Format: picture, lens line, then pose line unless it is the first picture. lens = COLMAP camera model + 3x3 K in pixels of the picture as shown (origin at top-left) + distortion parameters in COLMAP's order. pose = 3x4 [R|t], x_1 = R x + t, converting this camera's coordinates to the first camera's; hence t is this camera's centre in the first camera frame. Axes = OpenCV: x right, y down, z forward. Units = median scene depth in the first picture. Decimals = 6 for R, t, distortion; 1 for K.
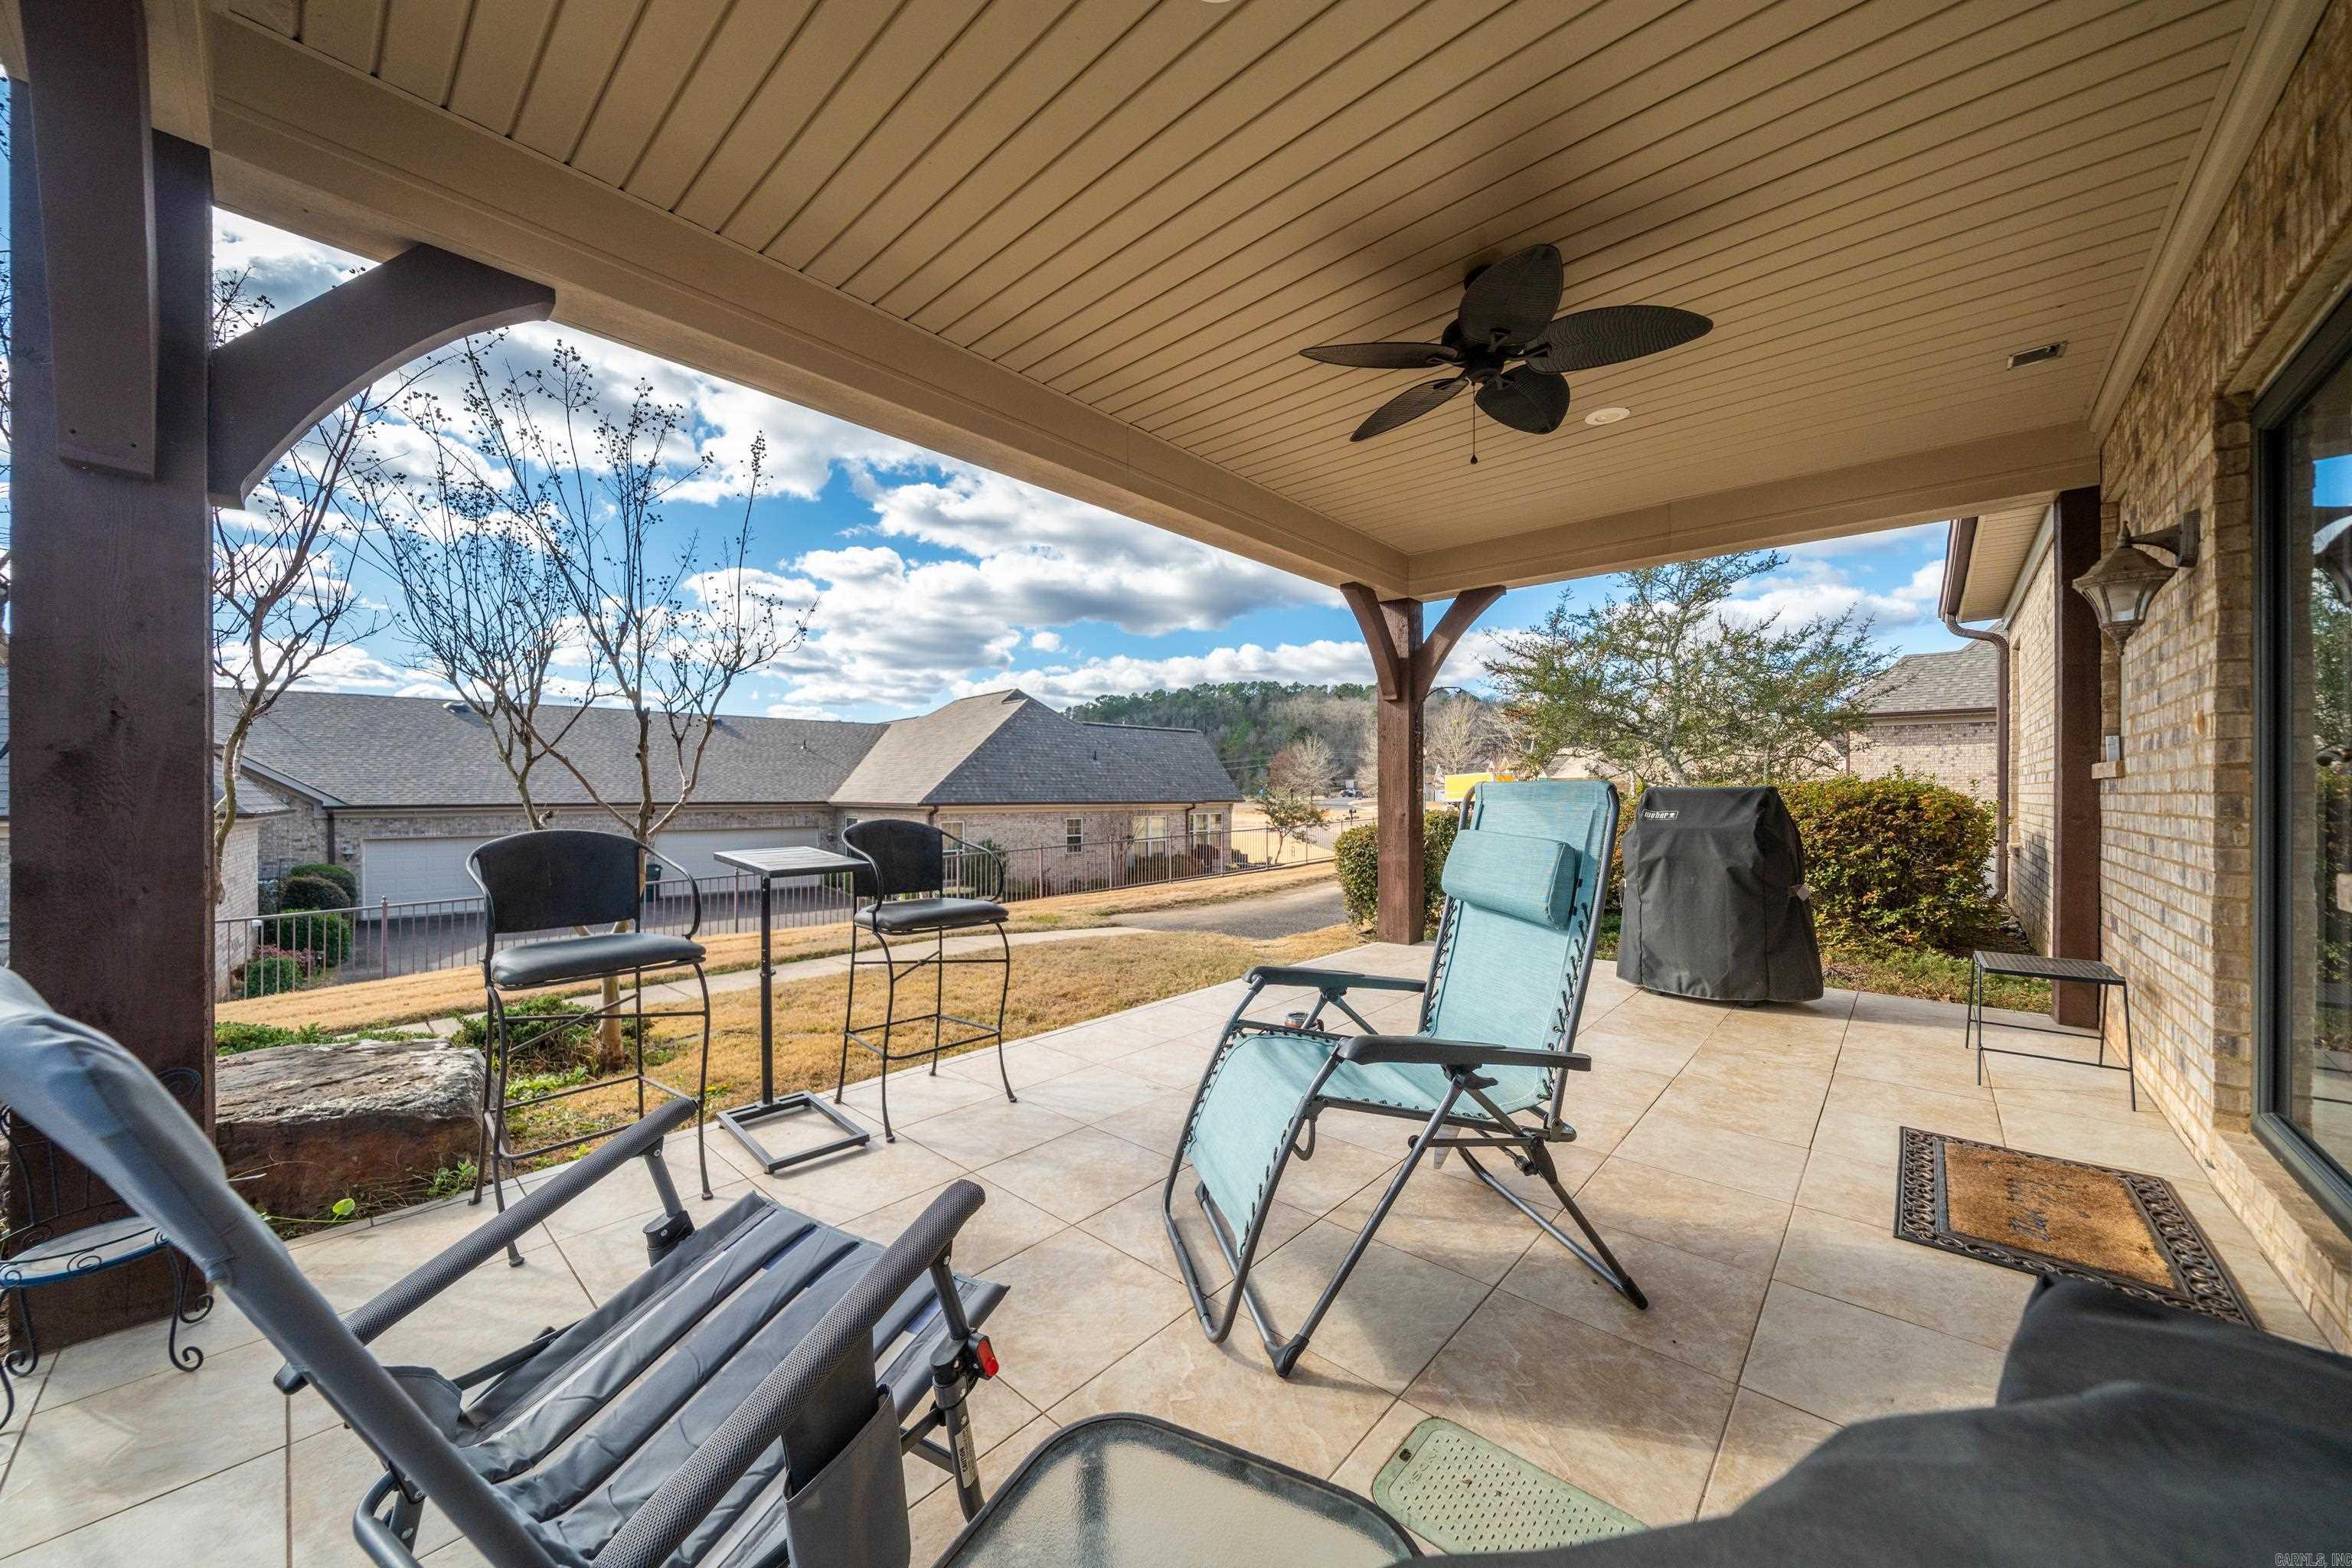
lens RADIAL K [[816.5, 0, 1161.0], [0, 816.5, 793.0], [0, 0, 1]] dist [-0.008279, 0.001771]
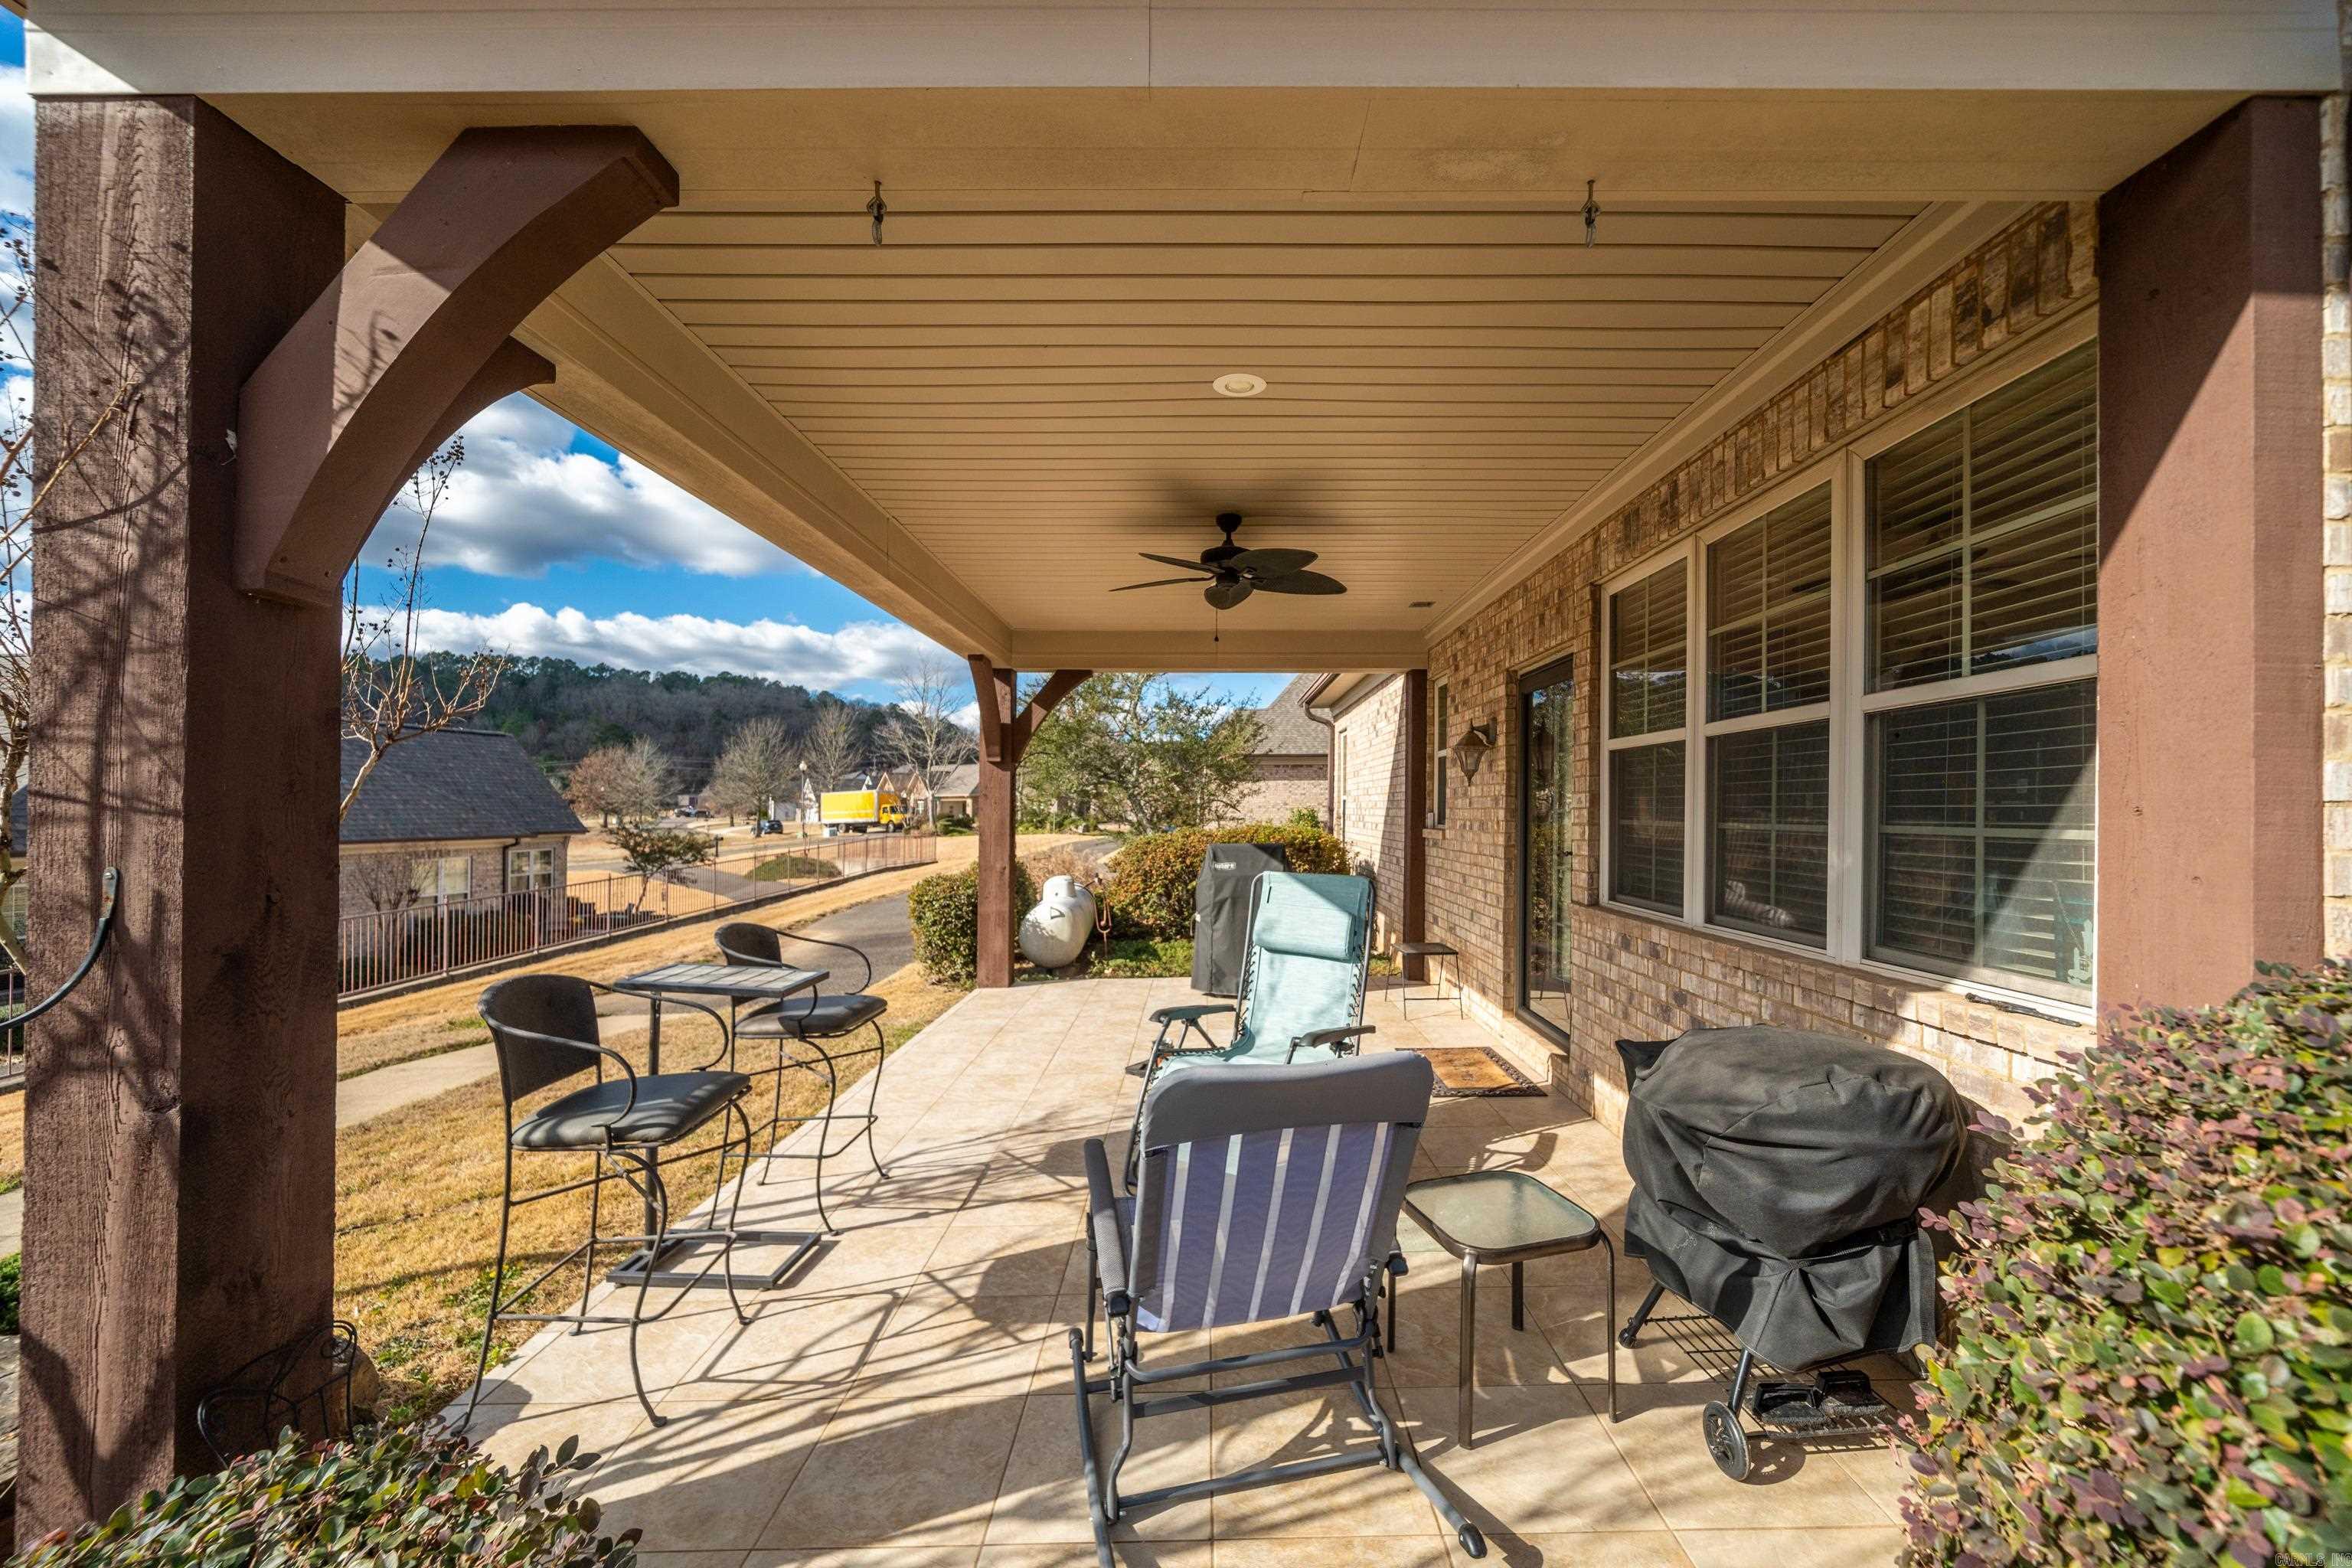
lens RADIAL K [[920.3, 0, 1228.1], [0, 920.3, 826.6], [0, 0, 1]] dist [-0.000313, -0.000207]
pose [[0.718600, -0.014367, 0.695276, -0.457228], [0.002203, 0.999829, 0.018383, -0.067779], [-0.695420, -0.011678, 0.718508, -0.112567]]
